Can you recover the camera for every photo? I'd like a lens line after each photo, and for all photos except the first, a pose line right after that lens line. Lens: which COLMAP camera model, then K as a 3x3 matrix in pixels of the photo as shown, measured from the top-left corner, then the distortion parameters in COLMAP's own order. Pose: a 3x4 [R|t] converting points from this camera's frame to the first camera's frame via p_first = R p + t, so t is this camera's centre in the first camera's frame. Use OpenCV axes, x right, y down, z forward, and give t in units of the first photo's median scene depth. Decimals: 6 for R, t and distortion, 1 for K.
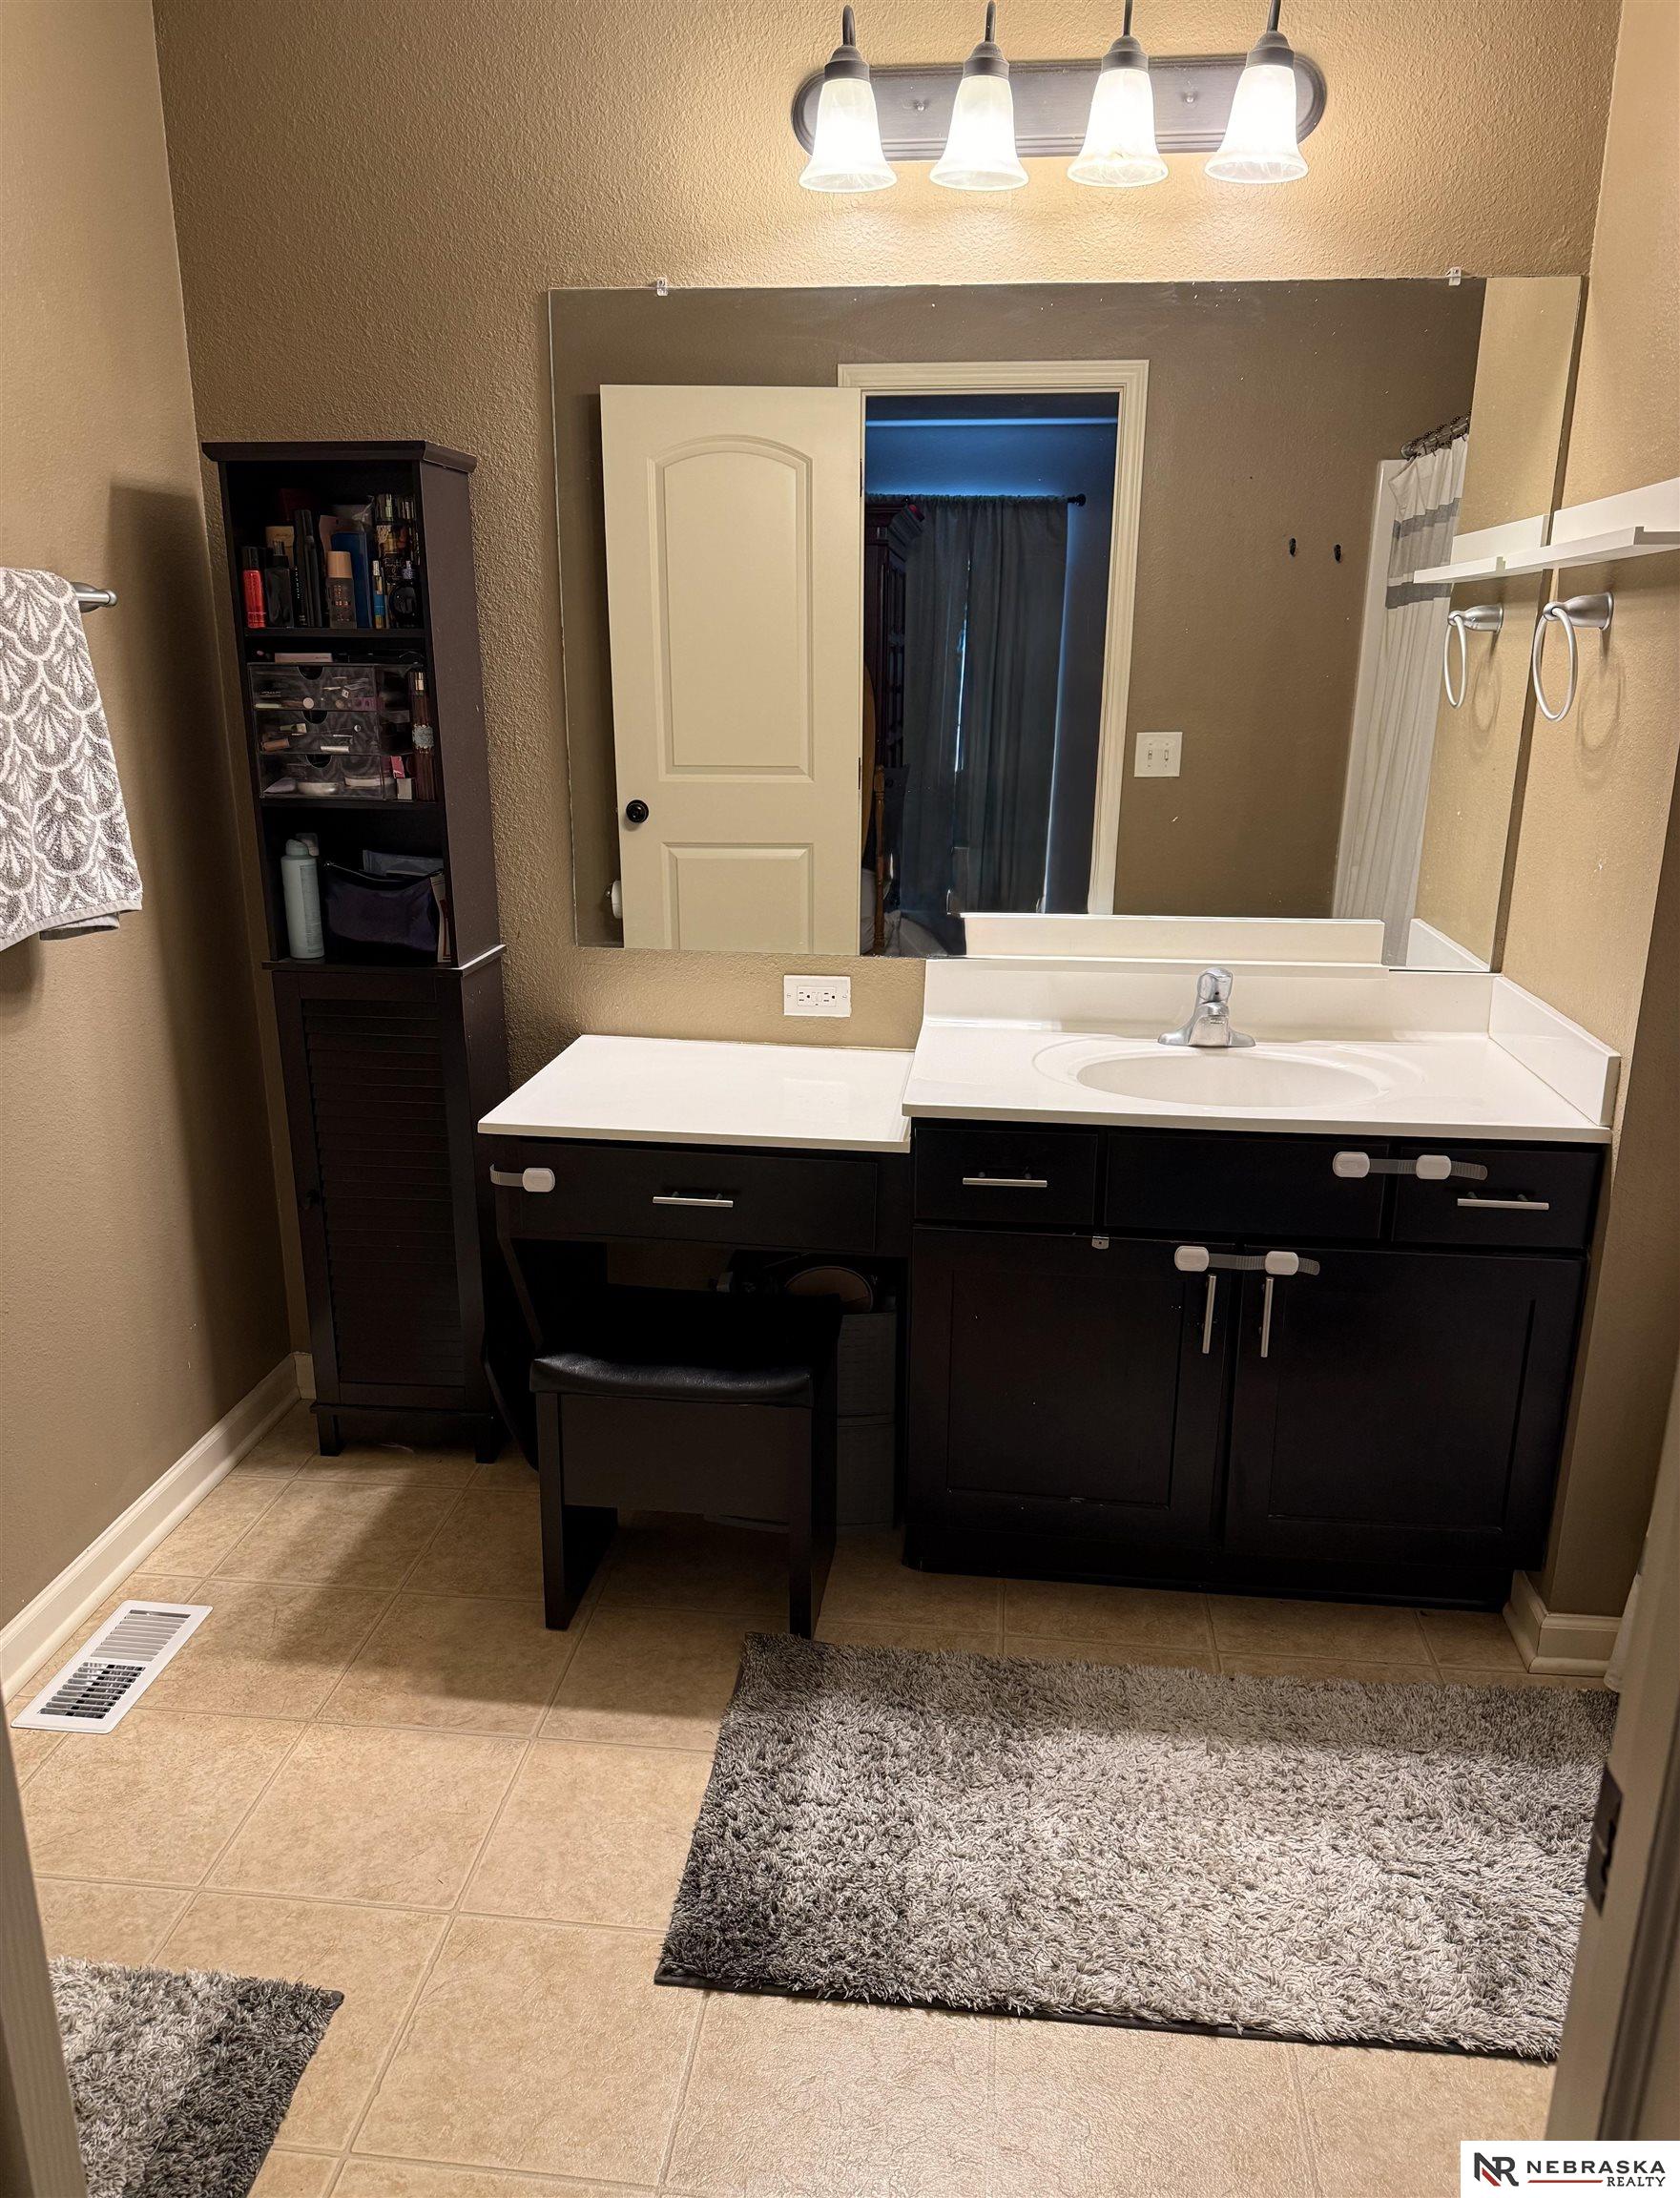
lens RADIAL K [[1587.4, 0, 866.6], [0, 1587.4, 1144.5], [0, 0, 1]] dist [0.060973, -0.062049]
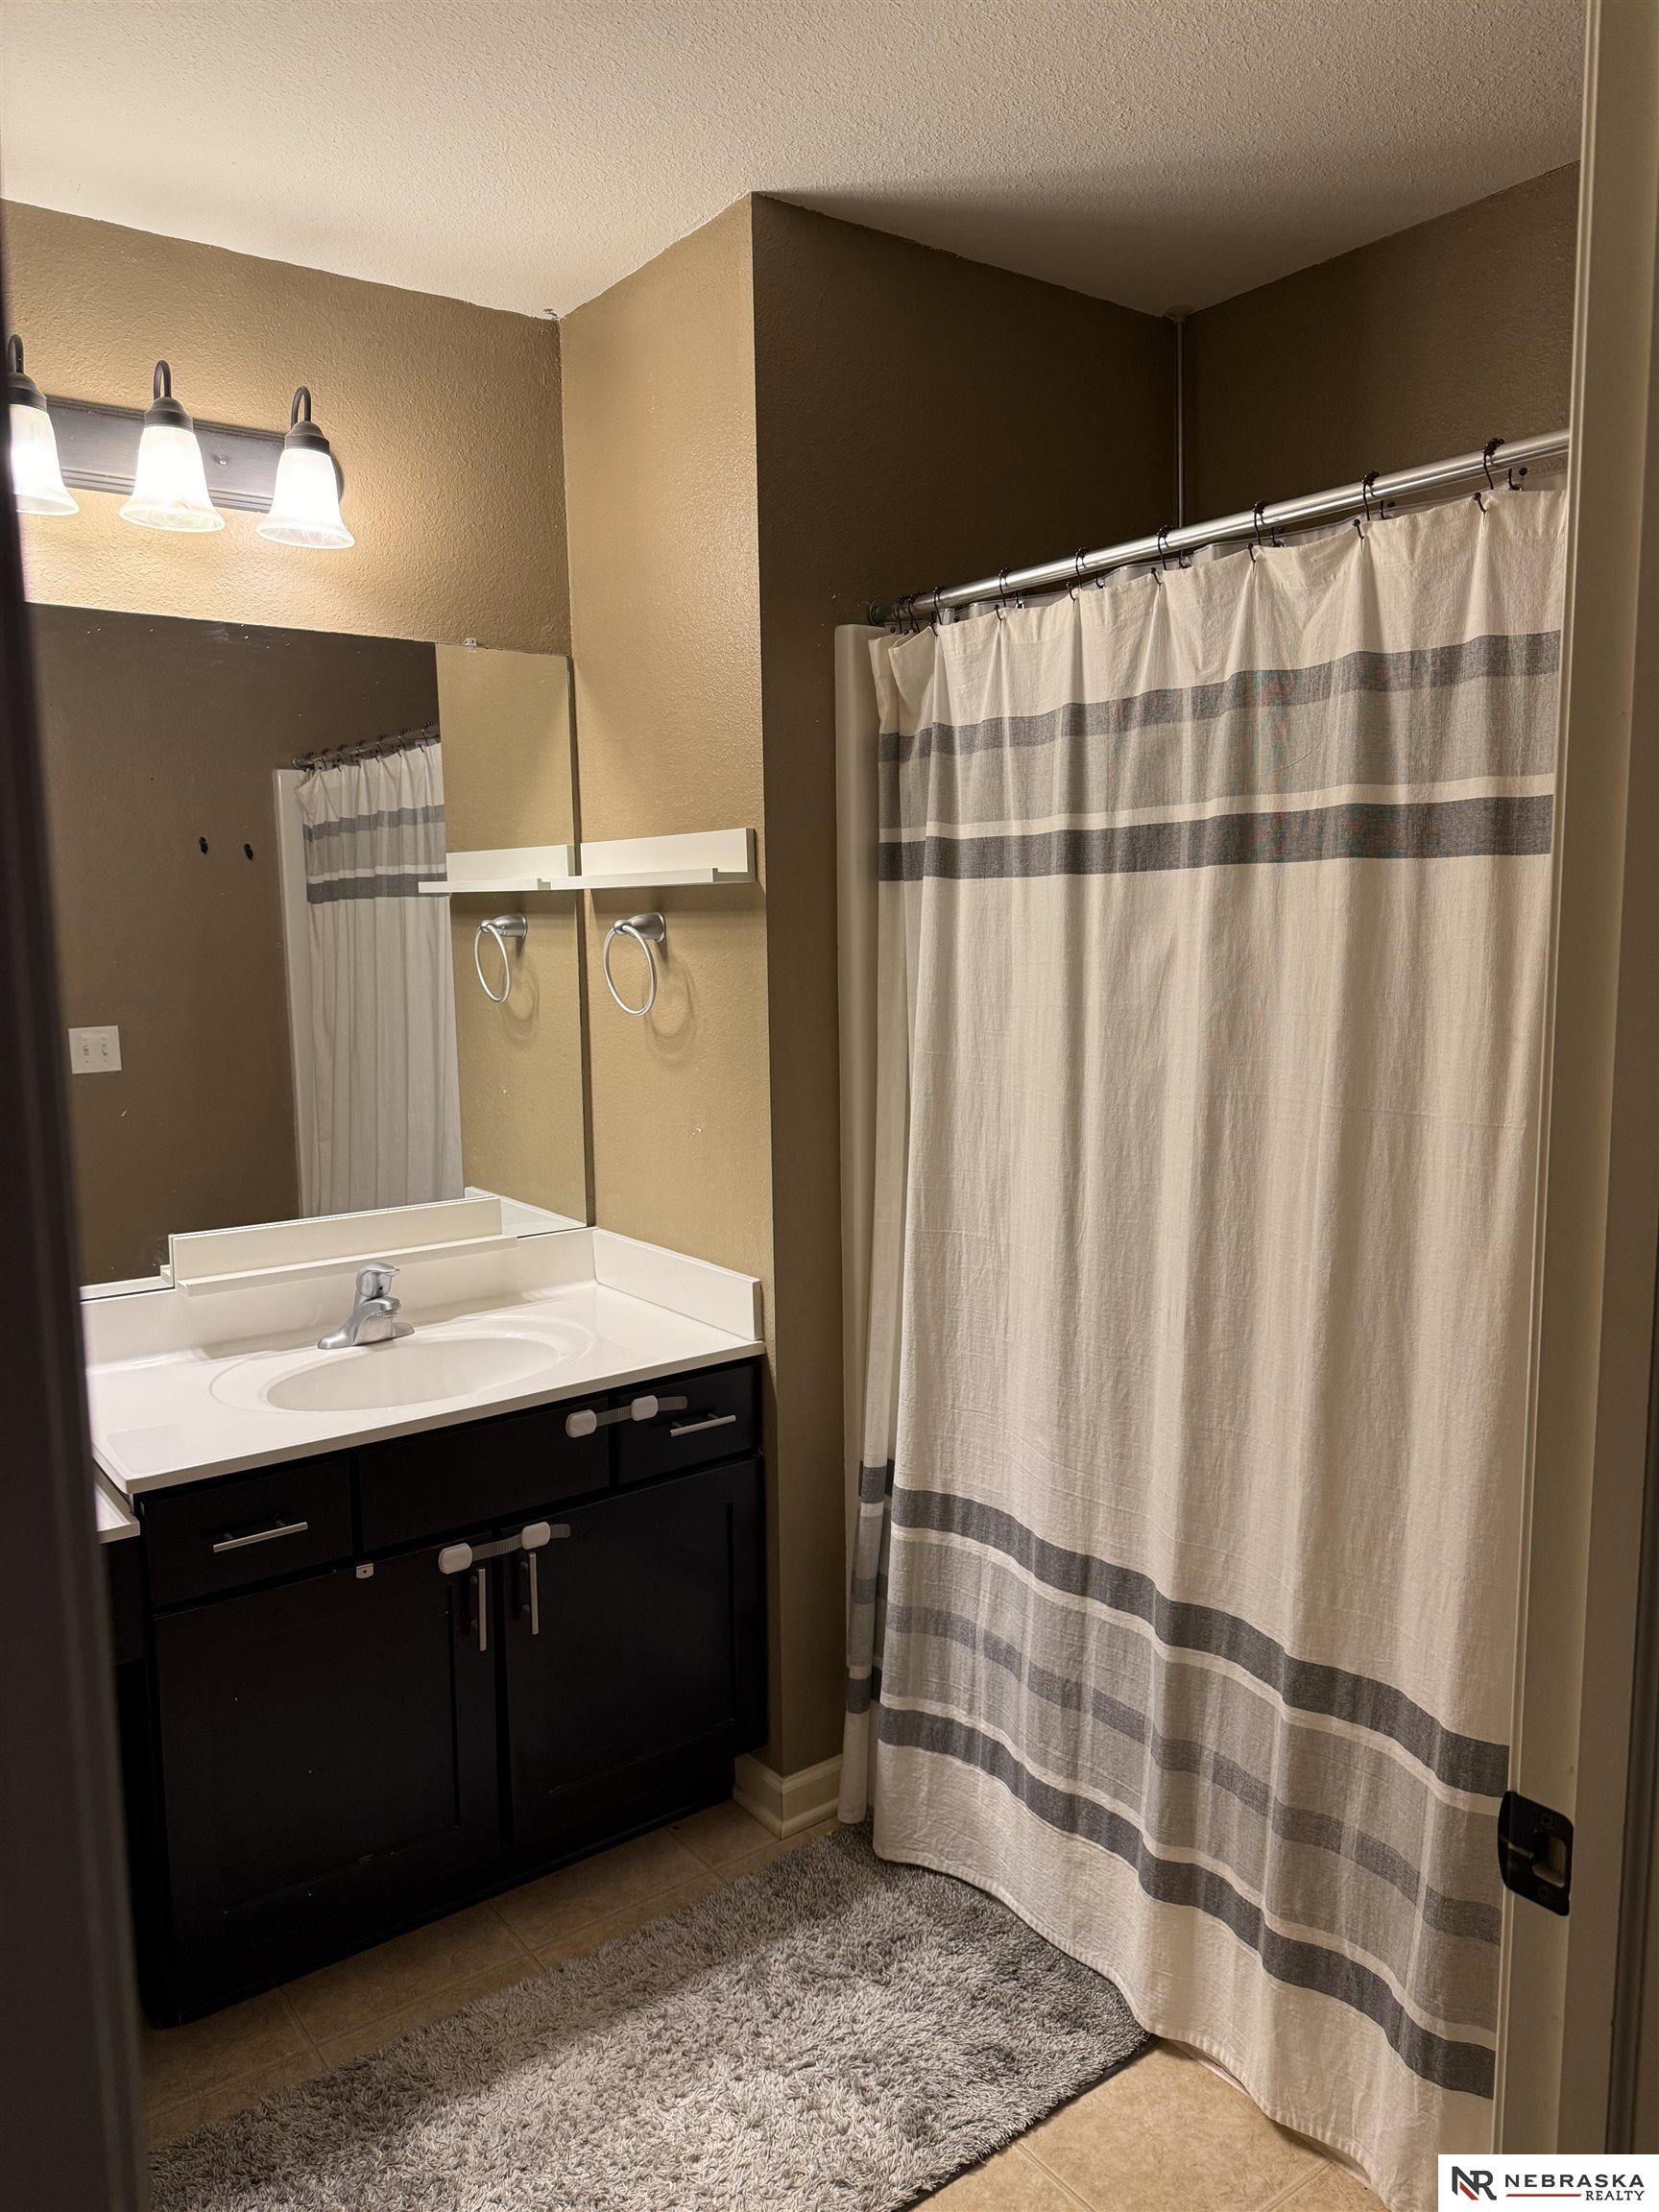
lens RADIAL K [[1564.7, 0, 837.8], [0, 1564.7, 1138.5], [0, 0, 1]] dist [0.102644, -0.118785]
pose [[0.737108, -0.113042, 0.666253, -0.256333], [0.216228, 0.973531, -0.074047, -0.058820], [-0.640248, 0.198643, 0.742040, 0.062942]]
